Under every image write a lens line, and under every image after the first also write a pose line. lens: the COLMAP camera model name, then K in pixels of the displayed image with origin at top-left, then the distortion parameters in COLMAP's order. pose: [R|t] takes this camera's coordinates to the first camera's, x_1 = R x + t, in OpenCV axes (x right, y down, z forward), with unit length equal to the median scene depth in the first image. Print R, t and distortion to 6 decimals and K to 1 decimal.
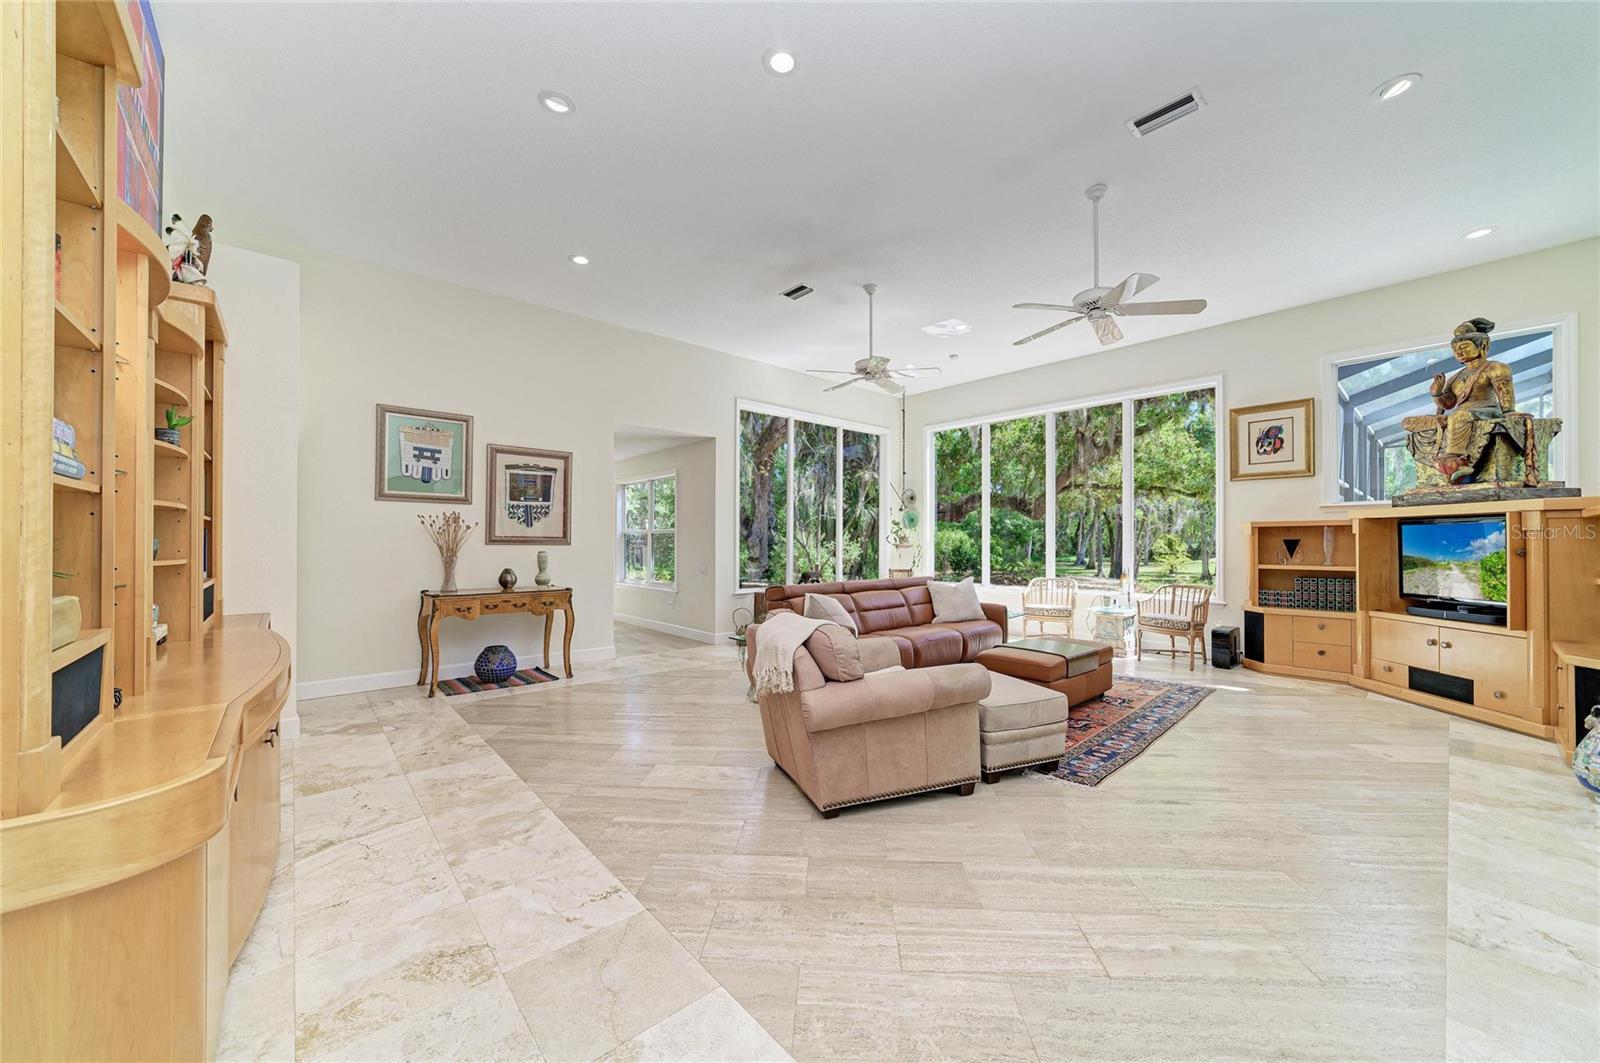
lens RADIAL K [[574.5, 0, 797.1], [0, 574.5, 541.4], [0, 0, 1]] dist [-0.010163, 0.000979]
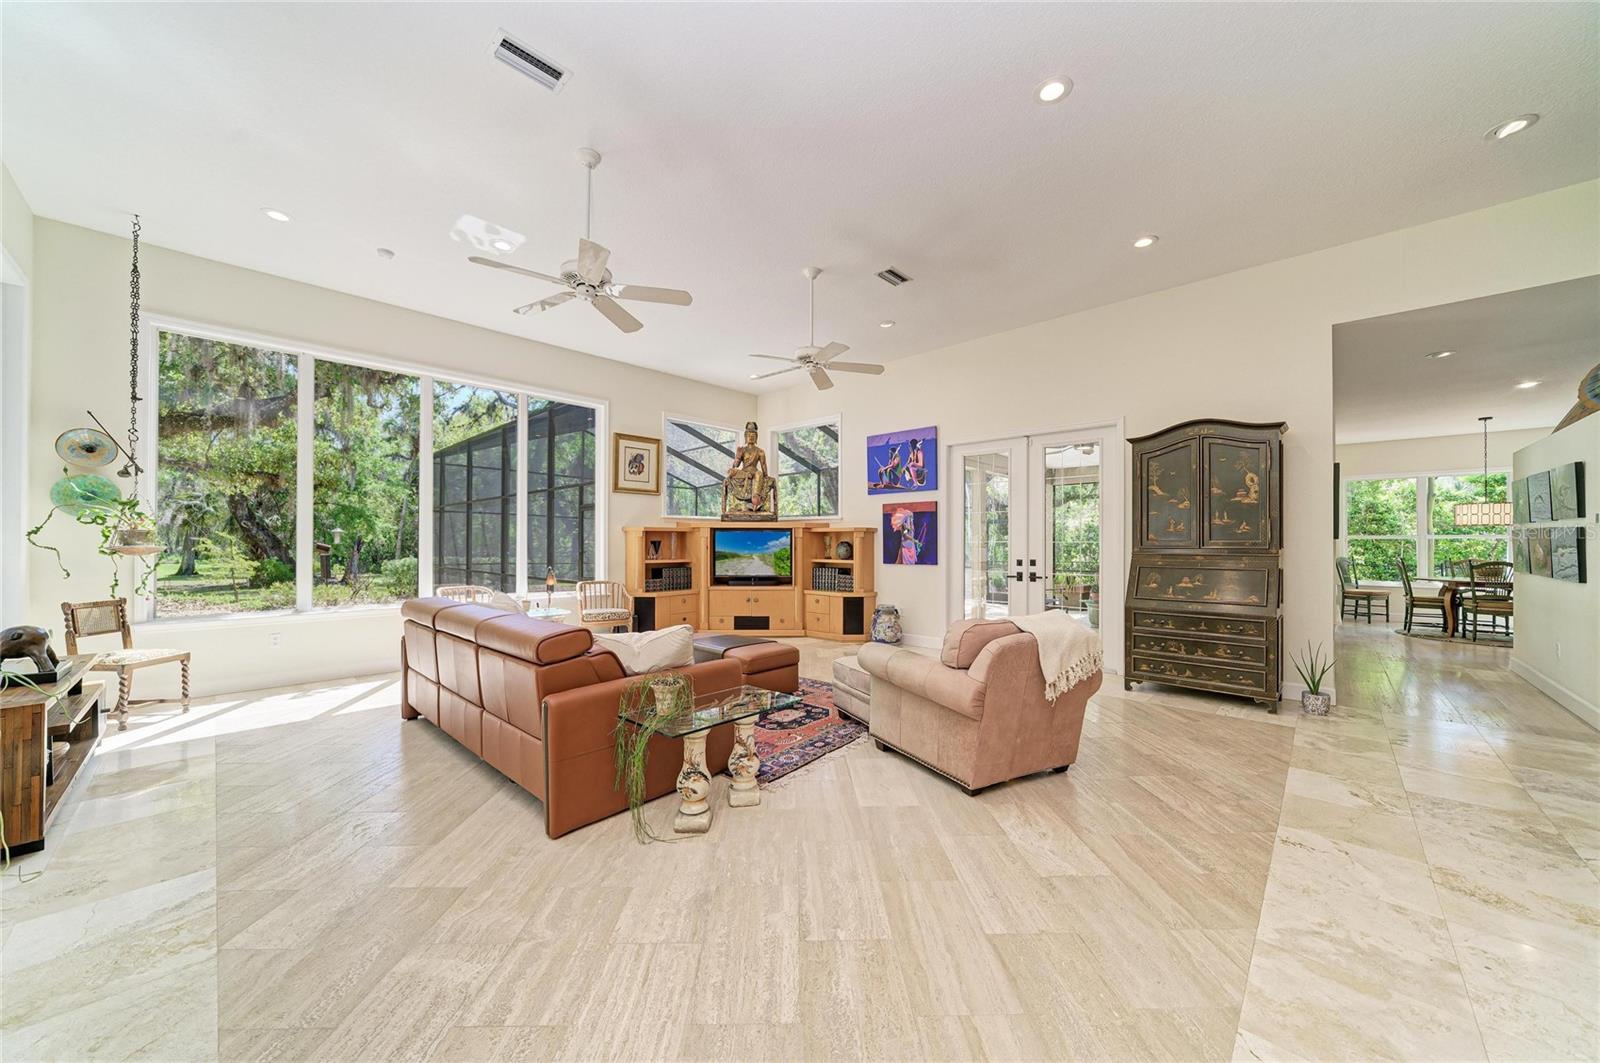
lens RADIAL K [[574.5, 0, 803.5], [0, 574.5, 523.8], [0, 0, 1]] dist [-0.010163, 0.000979]
pose [[-0.097384, 0.034453, 0.994650, -0.608010], [-0.000572, 0.999399, -0.034673, 0.004348], [-0.995247, -0.003945, -0.097305, 0.914297]]
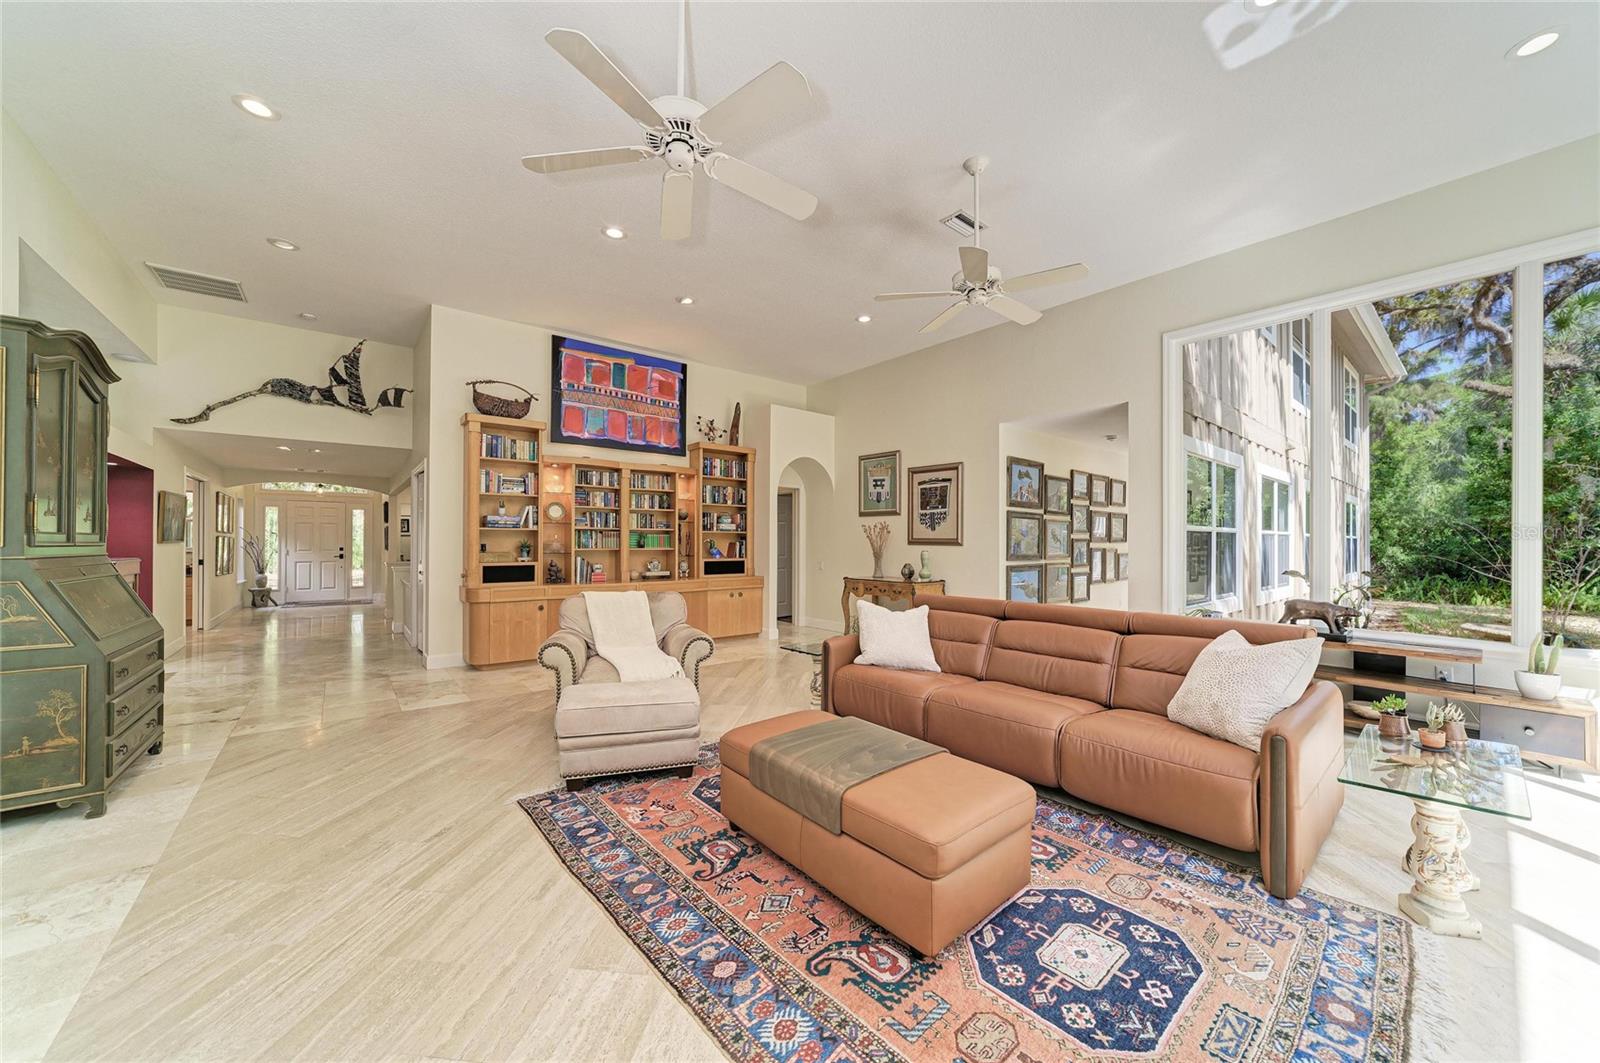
lens RADIAL K [[574.5, 0, 803.2], [0, 574.5, 535.9], [0, 0, 1]] dist [-0.010163, 0.000979]
pose [[-0.028260, -0.015999, -0.999473, 0.885104], [-0.005584, 0.999859, -0.015847, 0.007397], [0.999585, 0.005134, -0.028345, 0.915913]]
